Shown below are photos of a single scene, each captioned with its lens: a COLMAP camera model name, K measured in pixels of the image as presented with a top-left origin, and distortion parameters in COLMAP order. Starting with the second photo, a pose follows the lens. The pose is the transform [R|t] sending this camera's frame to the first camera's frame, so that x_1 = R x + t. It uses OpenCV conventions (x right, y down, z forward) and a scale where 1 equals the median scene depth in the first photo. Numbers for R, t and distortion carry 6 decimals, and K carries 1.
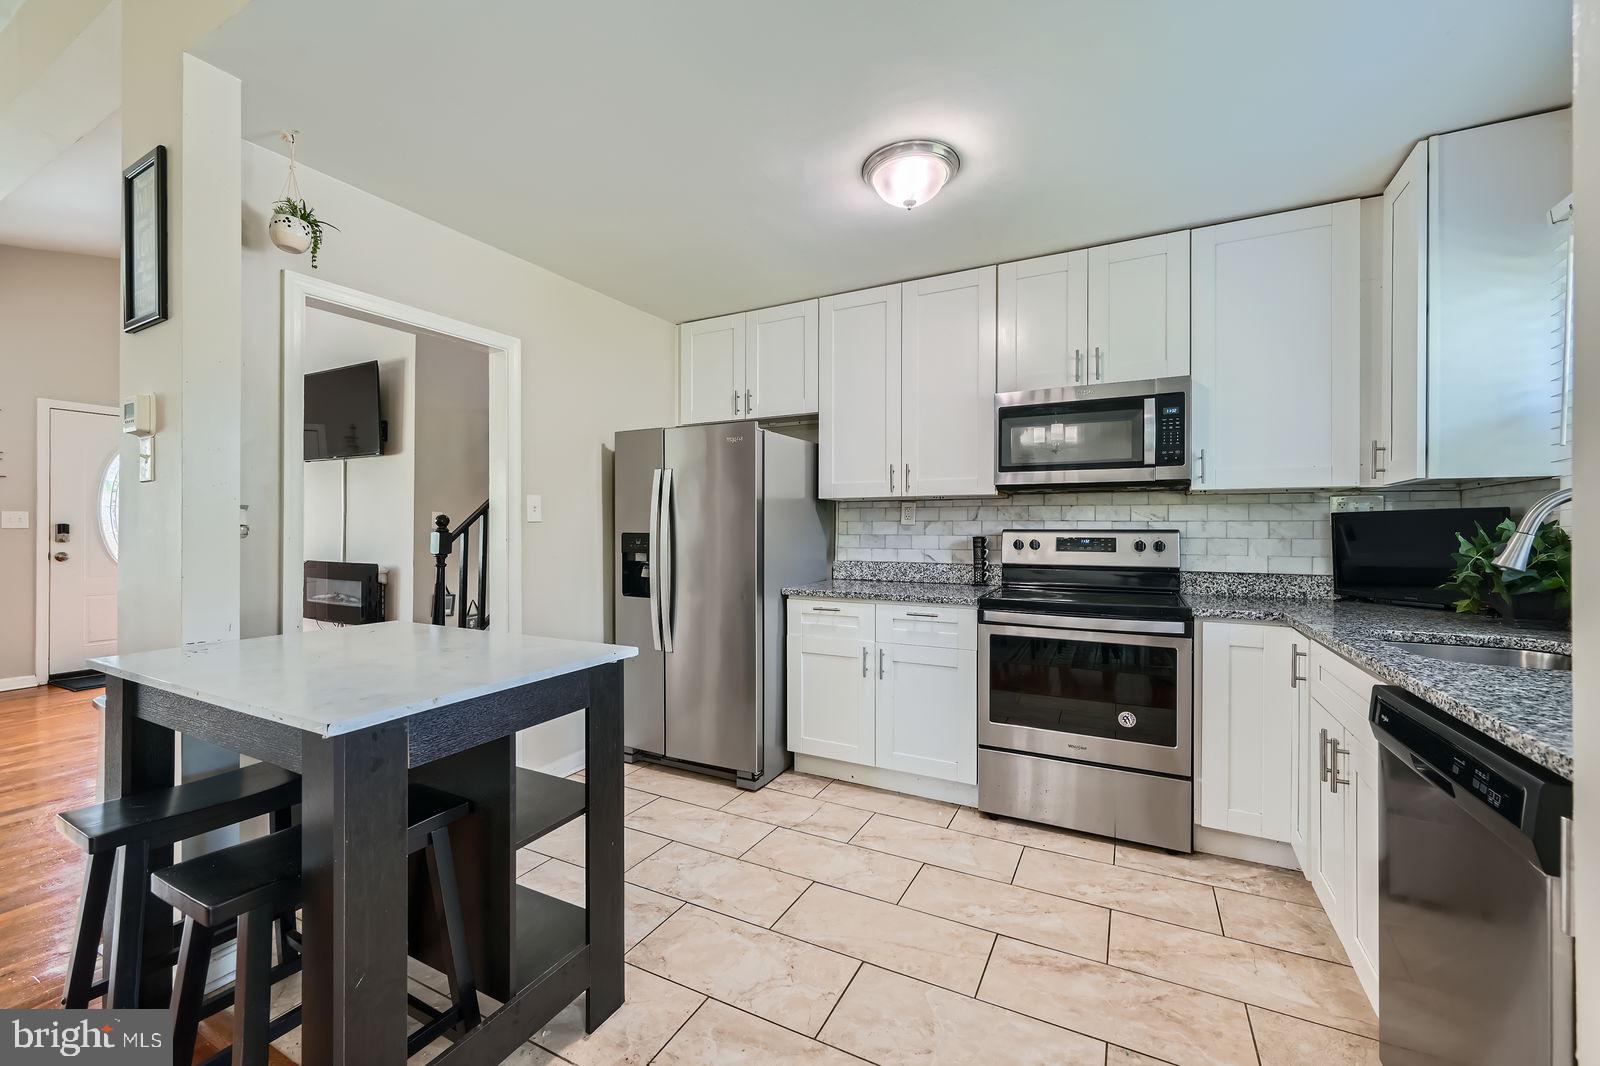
lens RADIAL K [[635.6, 0, 800.4], [0, 635.6, 529.1], [0, 0, 1]] dist [0.001116, -0.000613]
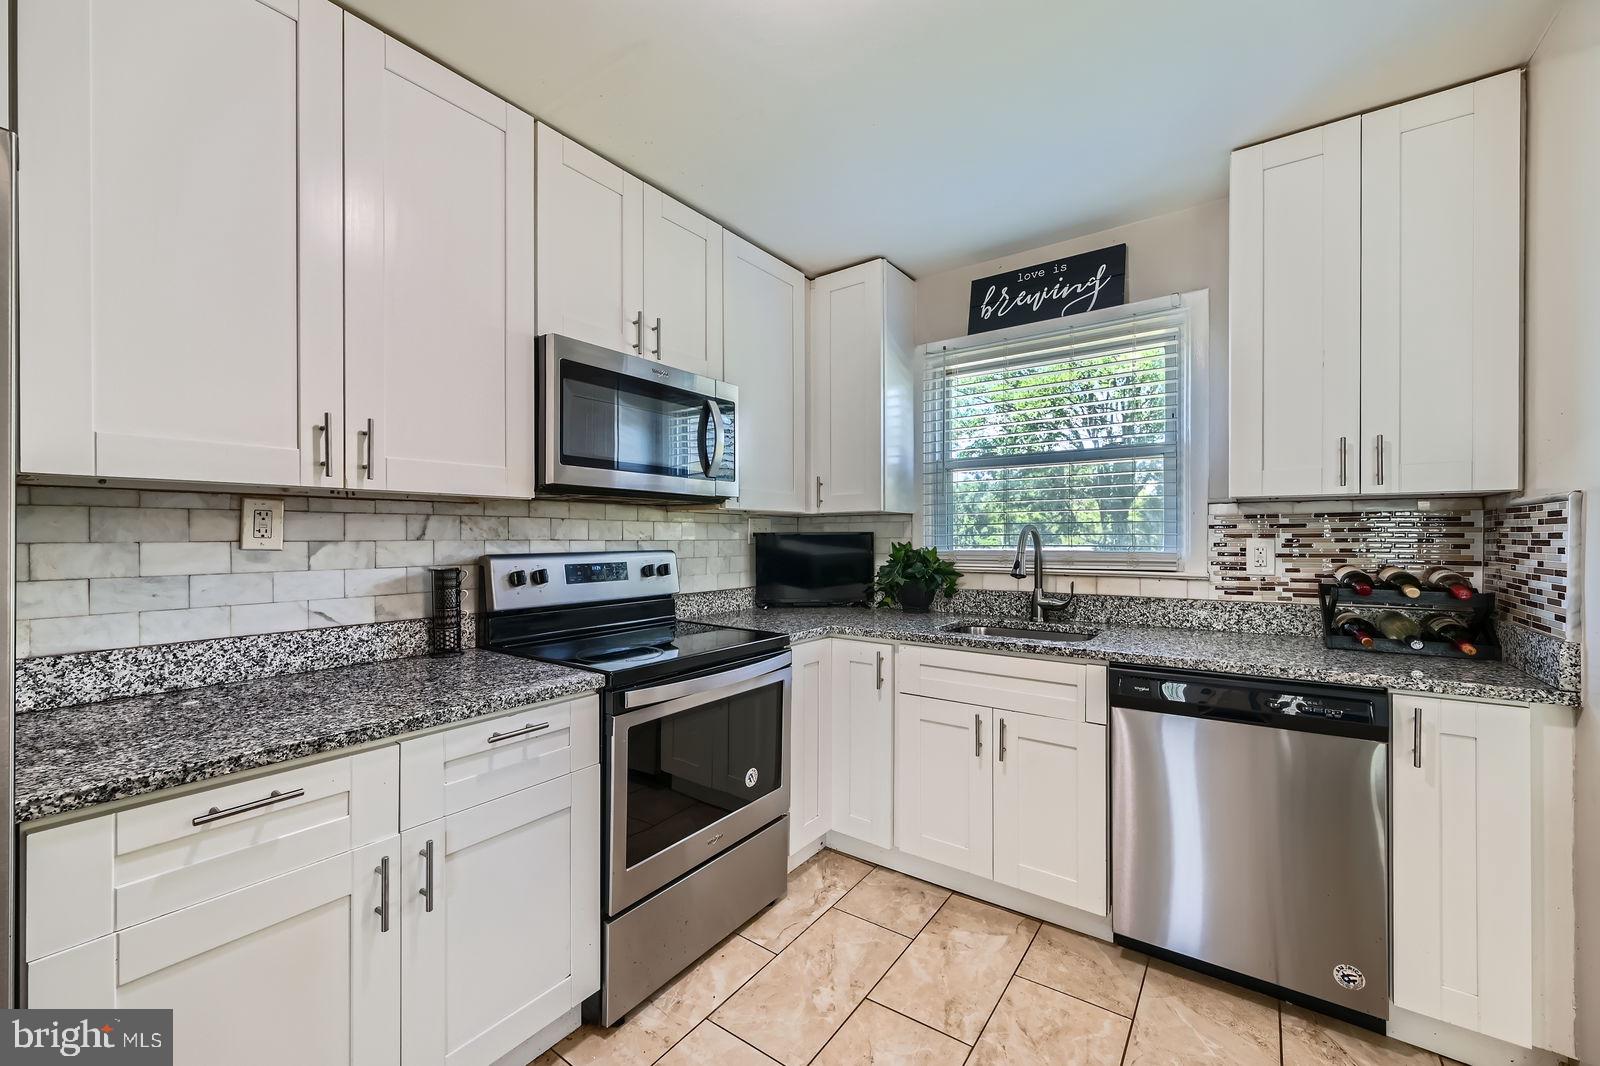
lens RADIAL K [[635.6, 0, 803.6], [0, 635.6, 537.6], [0, 0, 1]] dist [0.001116, -0.000613]
pose [[0.143416, -0.004873, 0.989650, -0.271900], [-0.000685, 0.999987, 0.005023, -0.021783], [-0.989662, -0.001398, 0.143411, 0.698813]]
